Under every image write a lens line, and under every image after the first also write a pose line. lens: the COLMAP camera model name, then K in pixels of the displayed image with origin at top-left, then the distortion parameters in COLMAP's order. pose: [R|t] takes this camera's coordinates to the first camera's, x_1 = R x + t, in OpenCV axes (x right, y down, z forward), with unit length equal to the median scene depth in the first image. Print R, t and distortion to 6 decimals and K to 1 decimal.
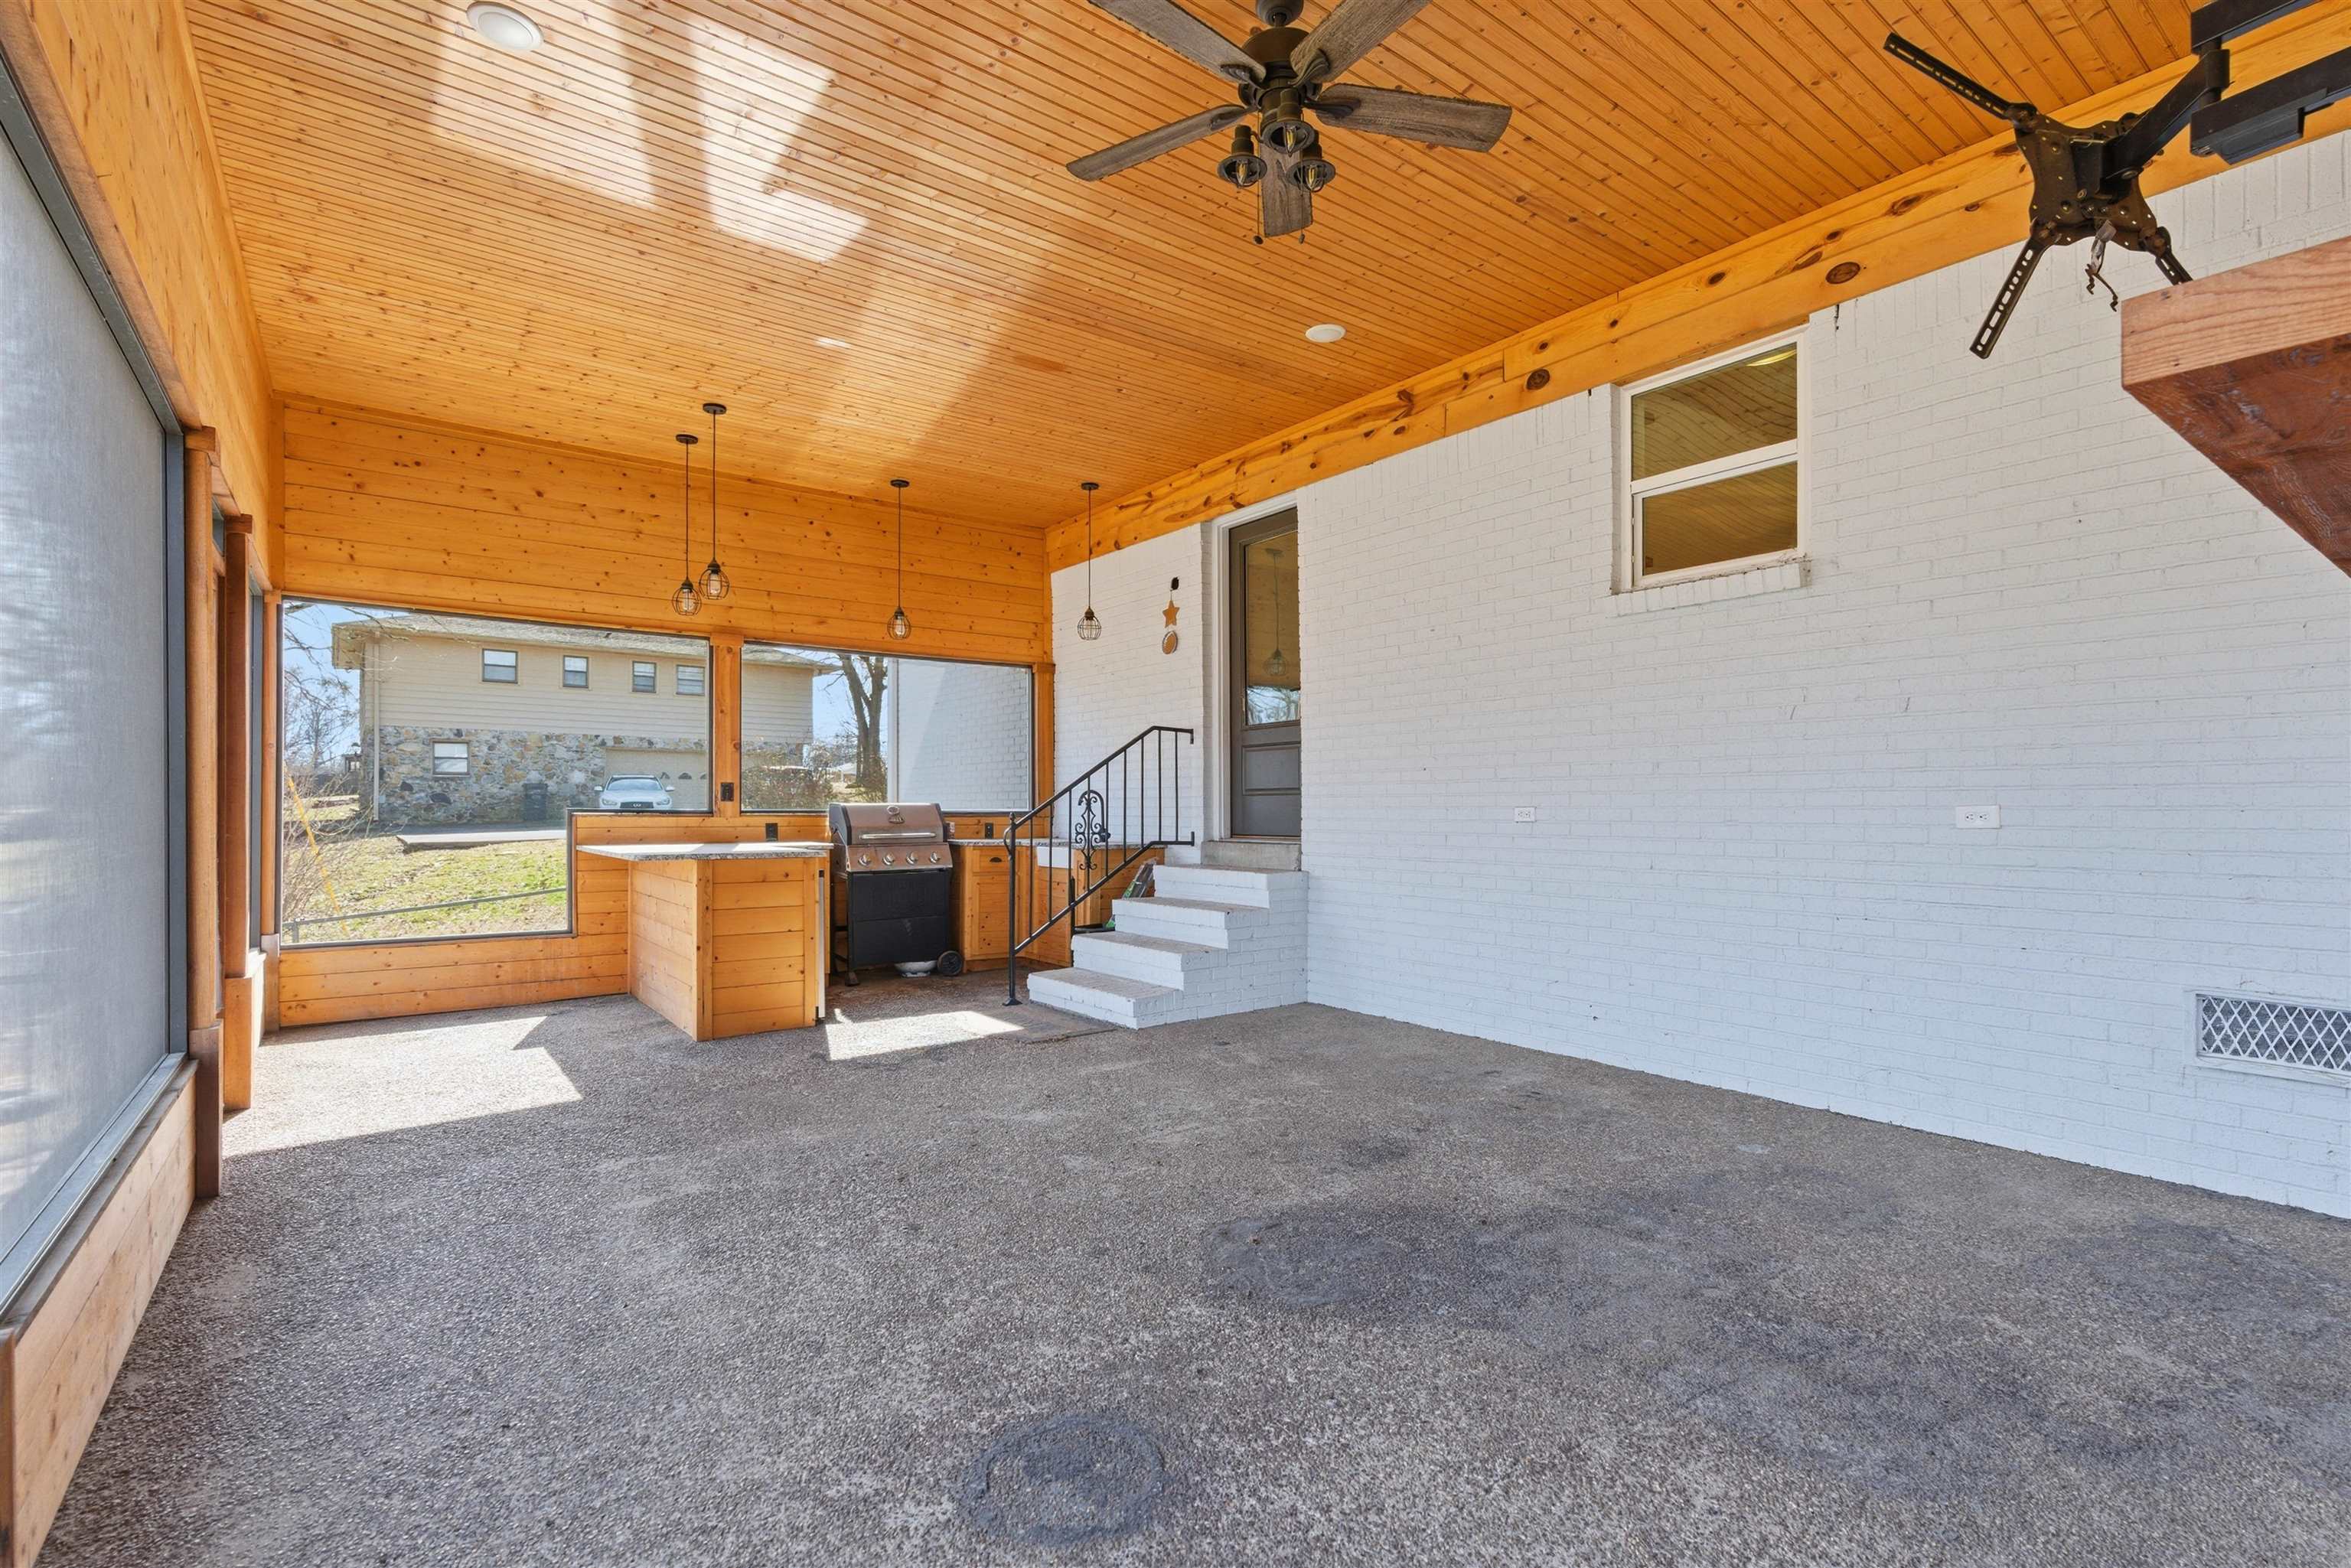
lens RADIAL K [[1077.6, 0, 1168.6], [0, 1077.6, 812.5], [0, 0, 1]] dist [-0.003567, -0.000065]
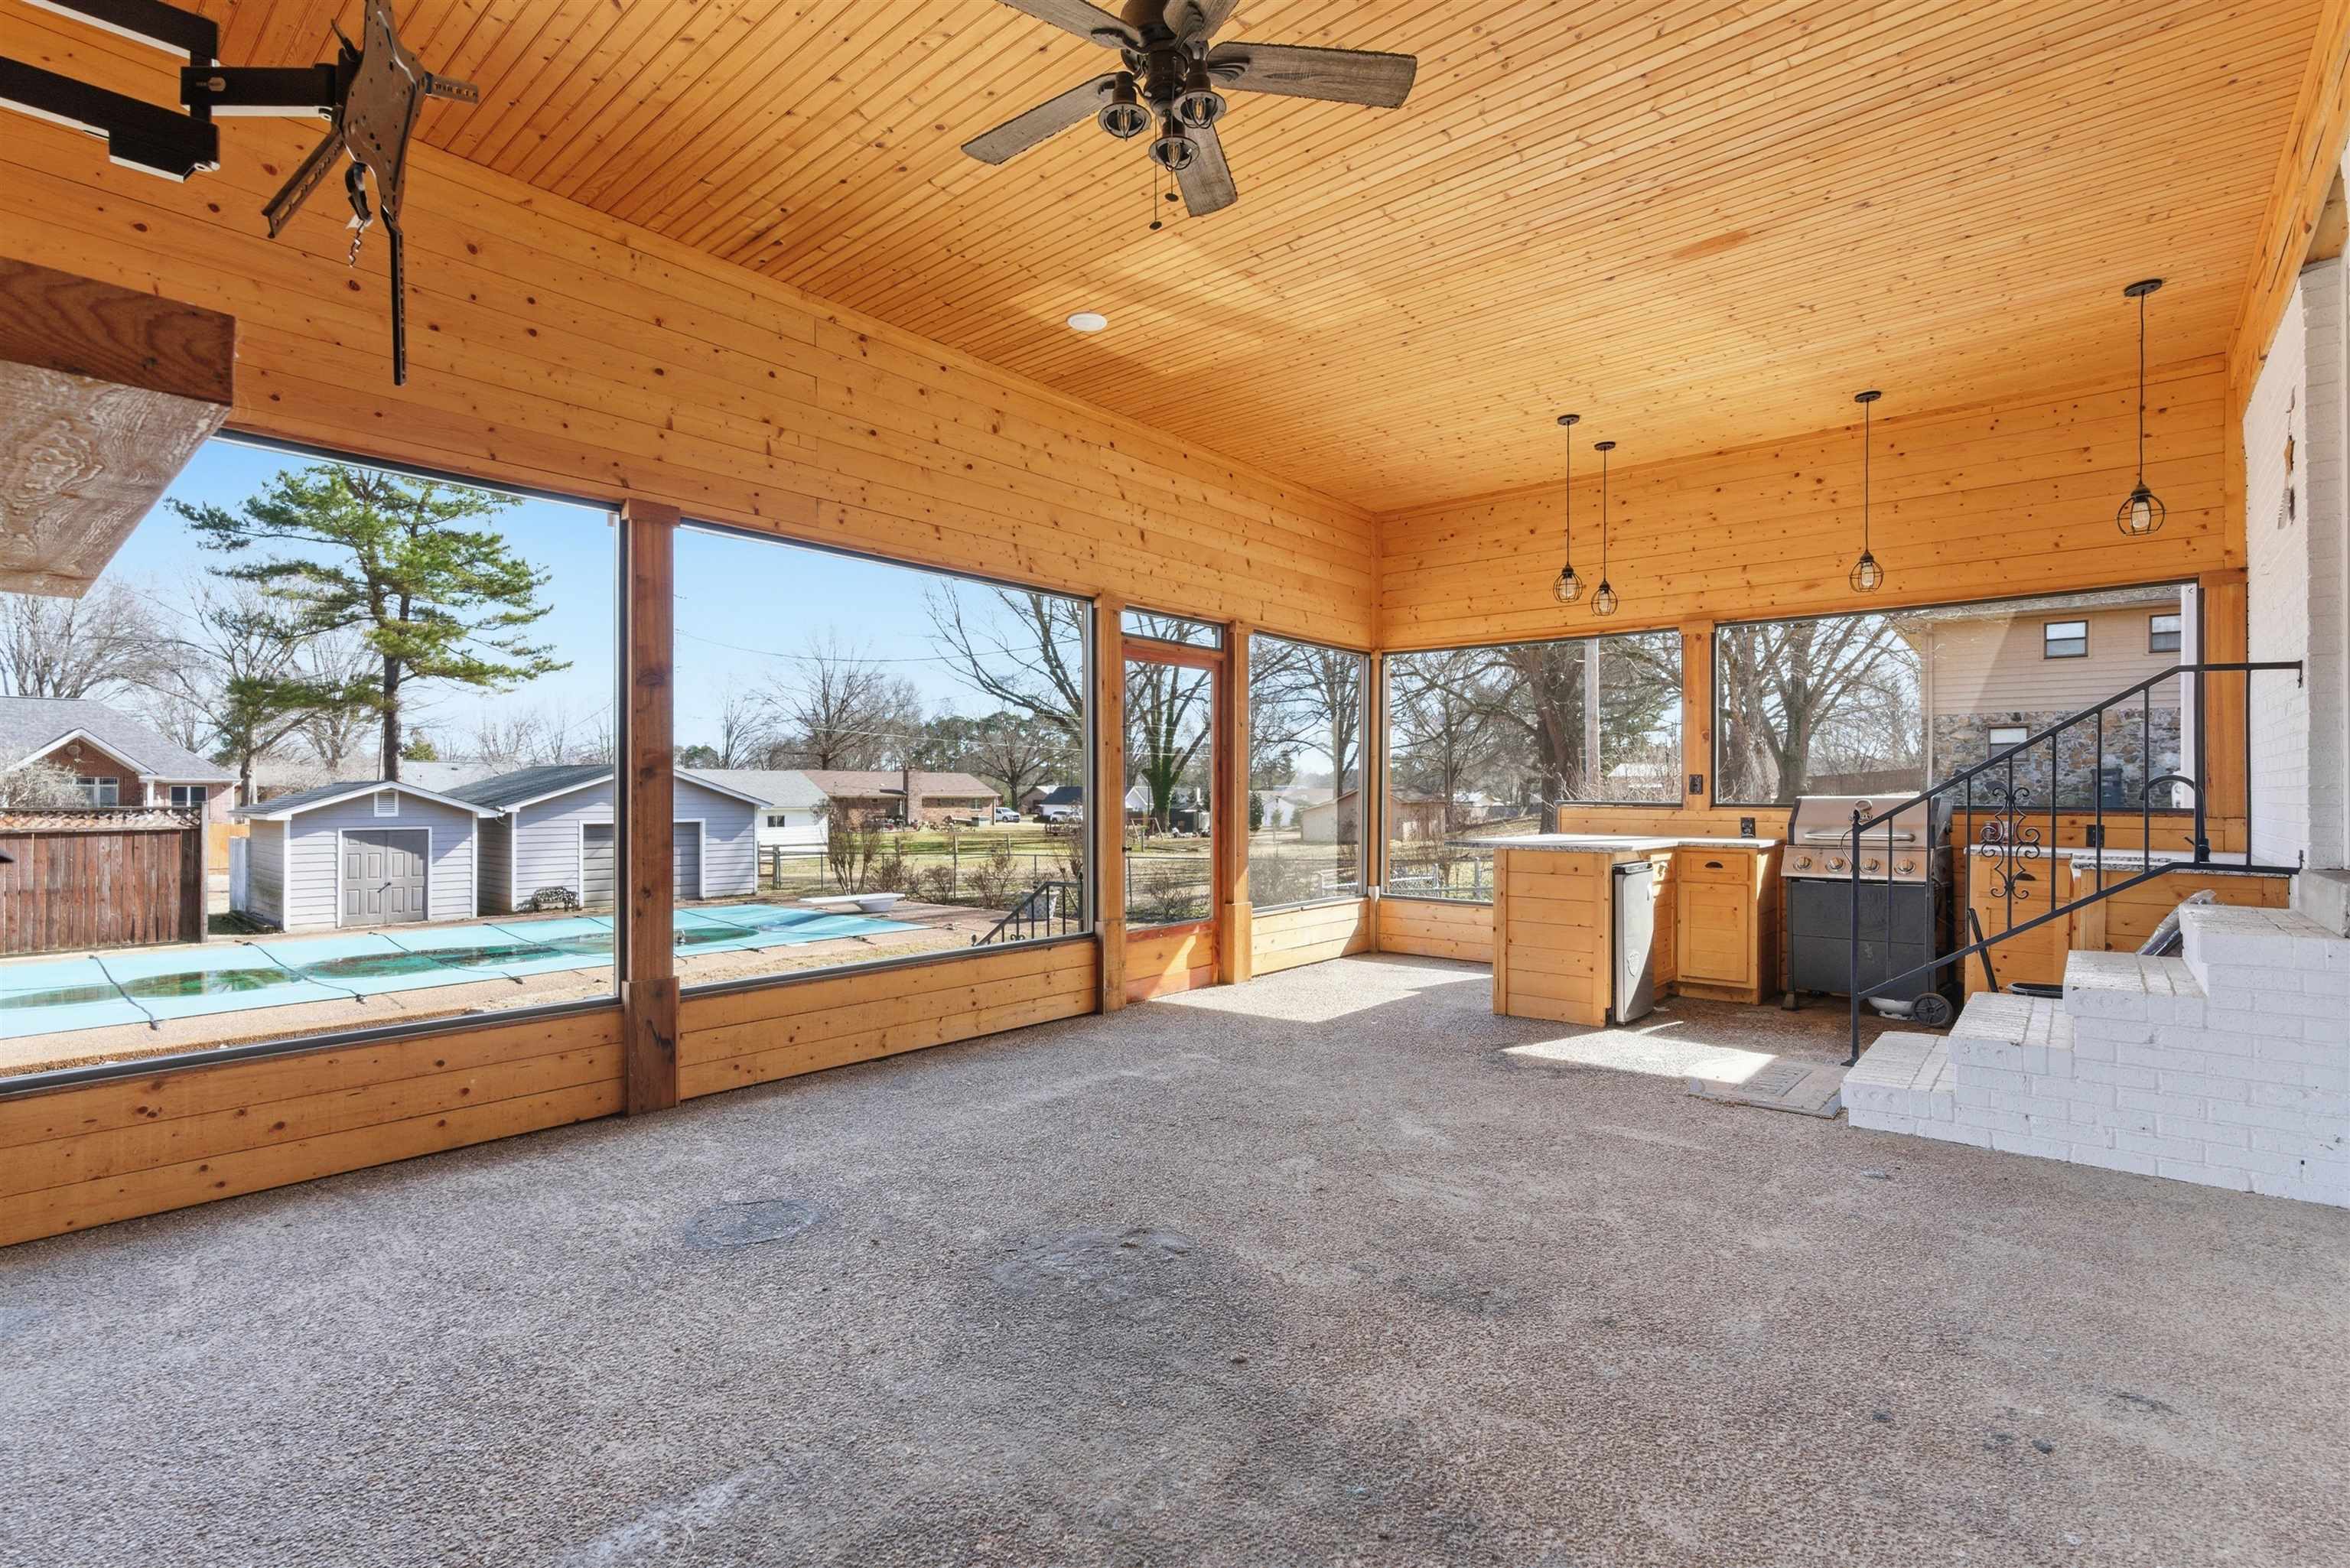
lens RADIAL K [[1077.1, 0, 1176.8], [0, 1077.1, 798.6], [0, 0, 1]] dist [-0.003567, -0.000065]
pose [[0.221438, 0.003740, -0.975167, 0.786246], [-0.004476, 0.999986, 0.002819, -0.012899], [0.975164, 0.003741, 0.221452, 0.609981]]
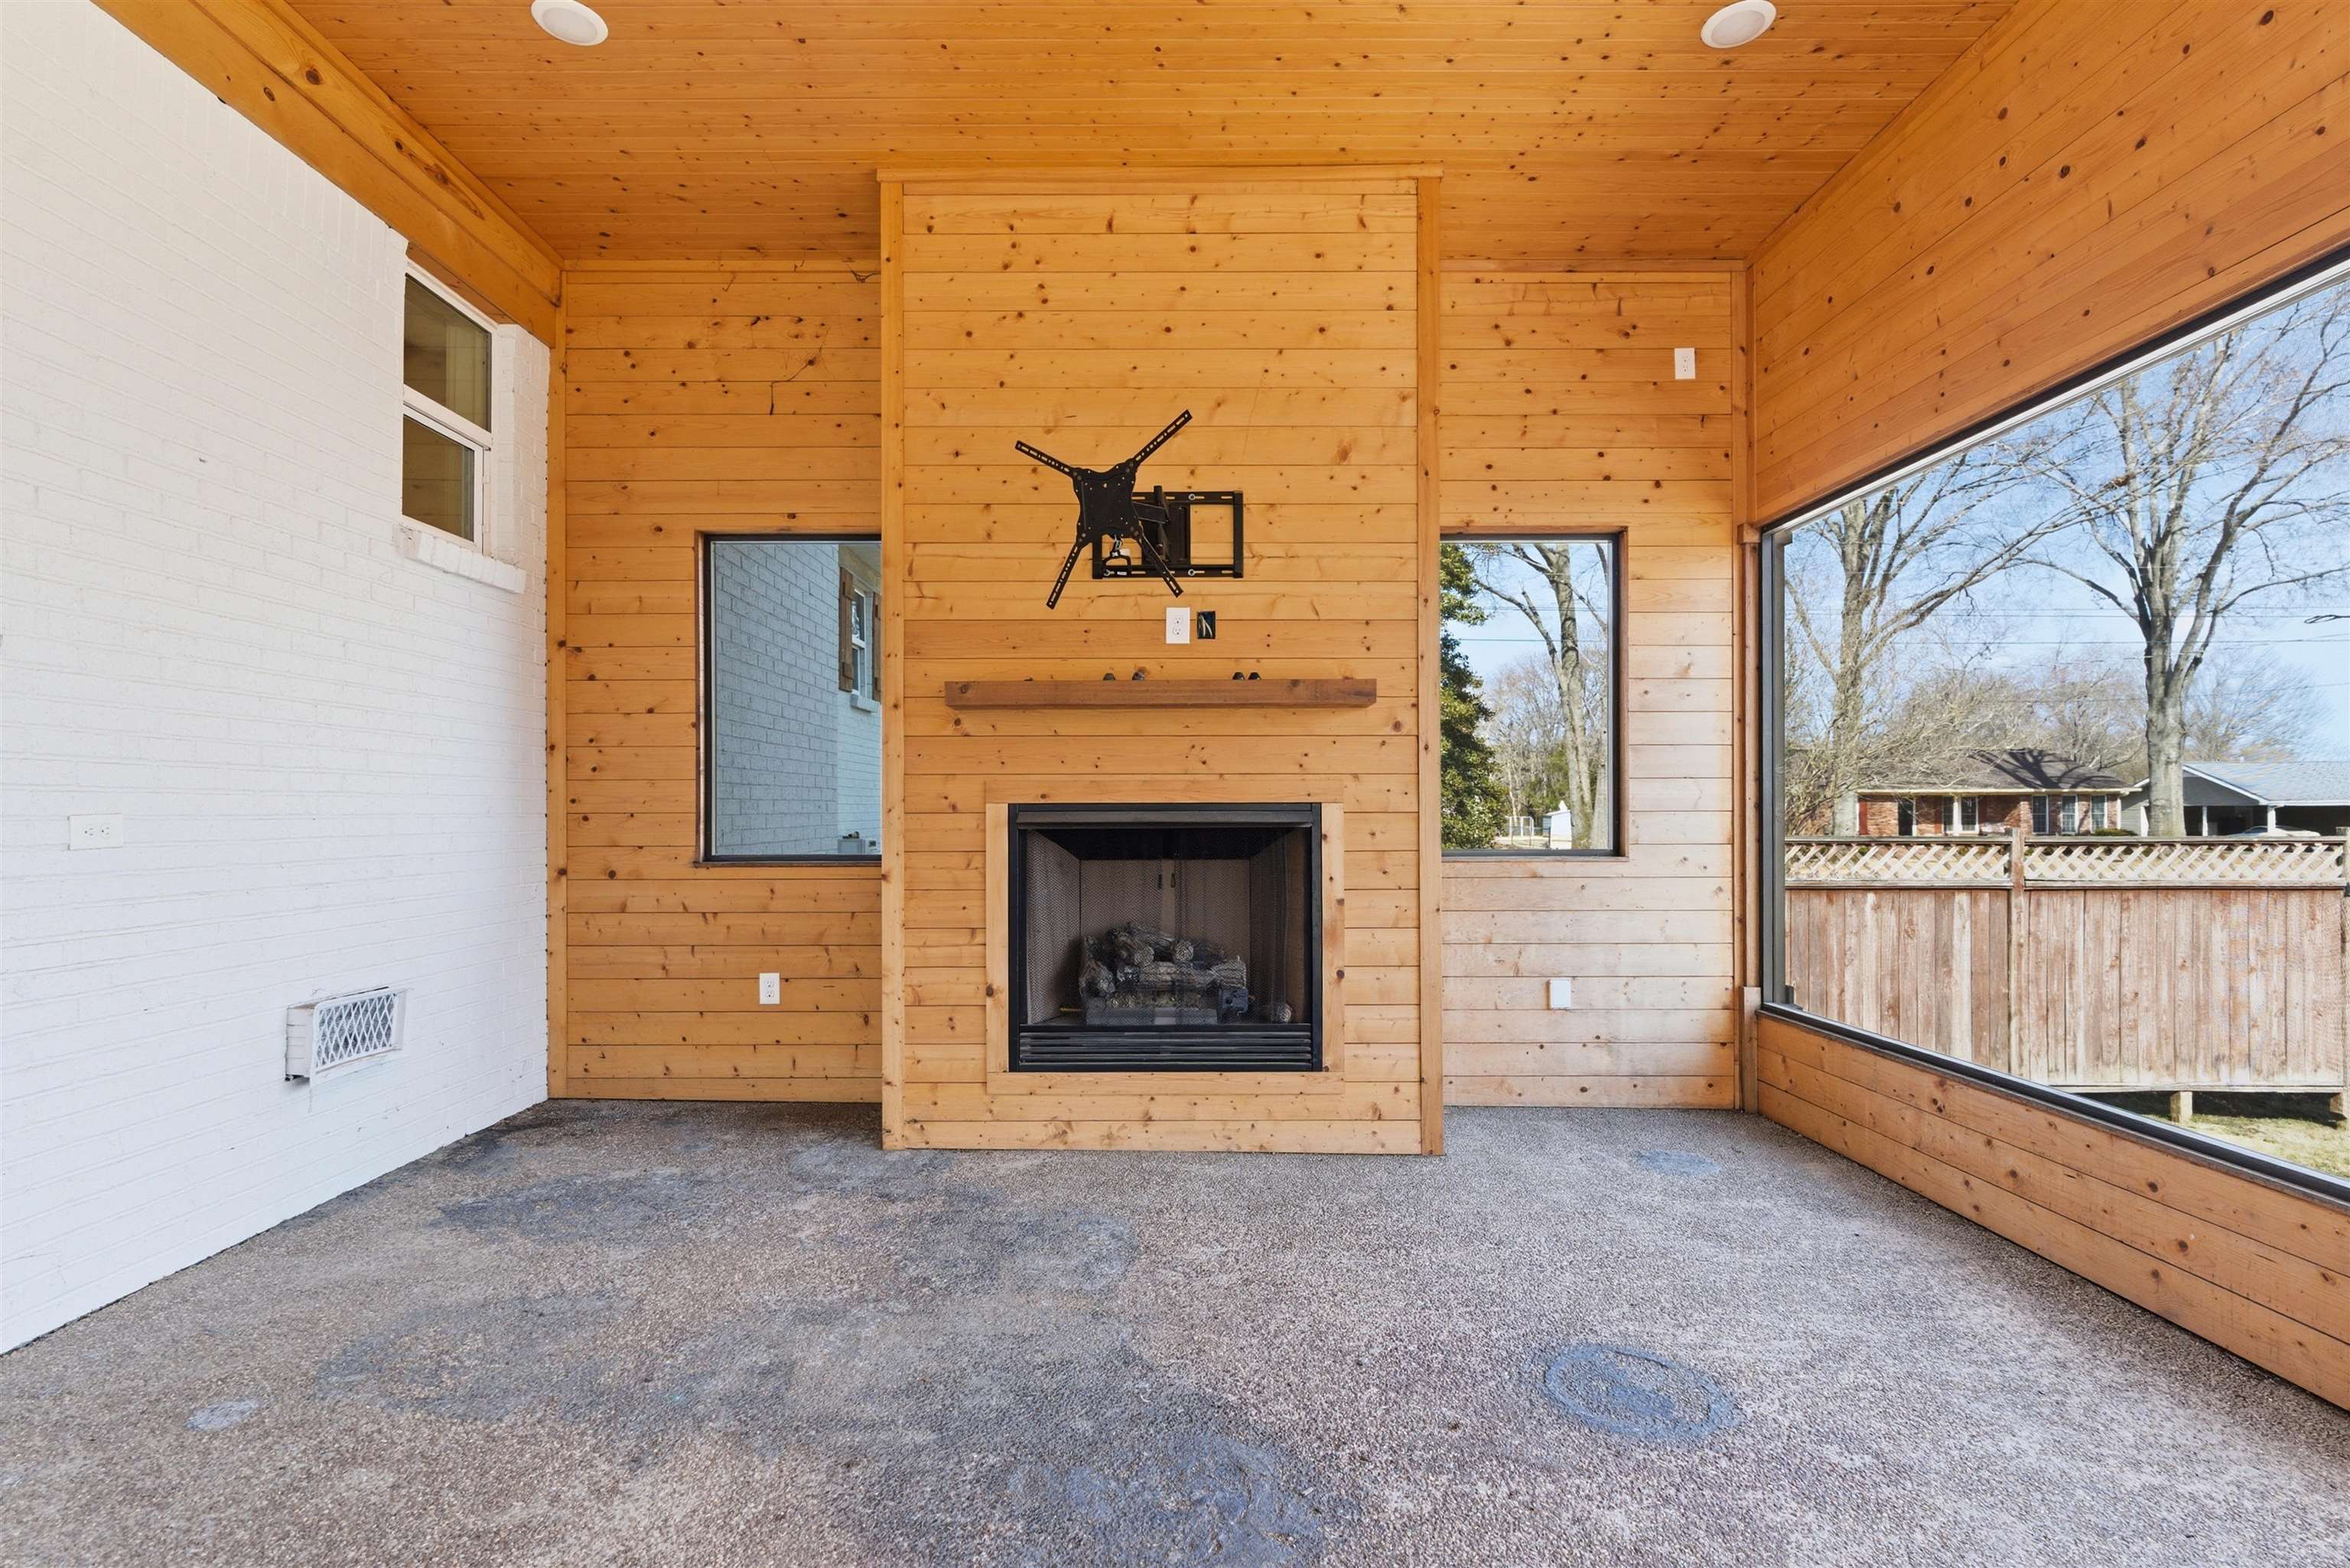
lens RADIAL K [[1077.1, 0, 1161.9], [0, 1077.1, 811.8], [0, 0, 1]] dist [-0.003567, -0.000065]
pose [[-0.799070, 0.000293, 0.601238, -0.187502], [0.002212, 0.999995, 0.002453, -0.008506], [-0.601234, 0.003290, -0.799066, 1.083746]]
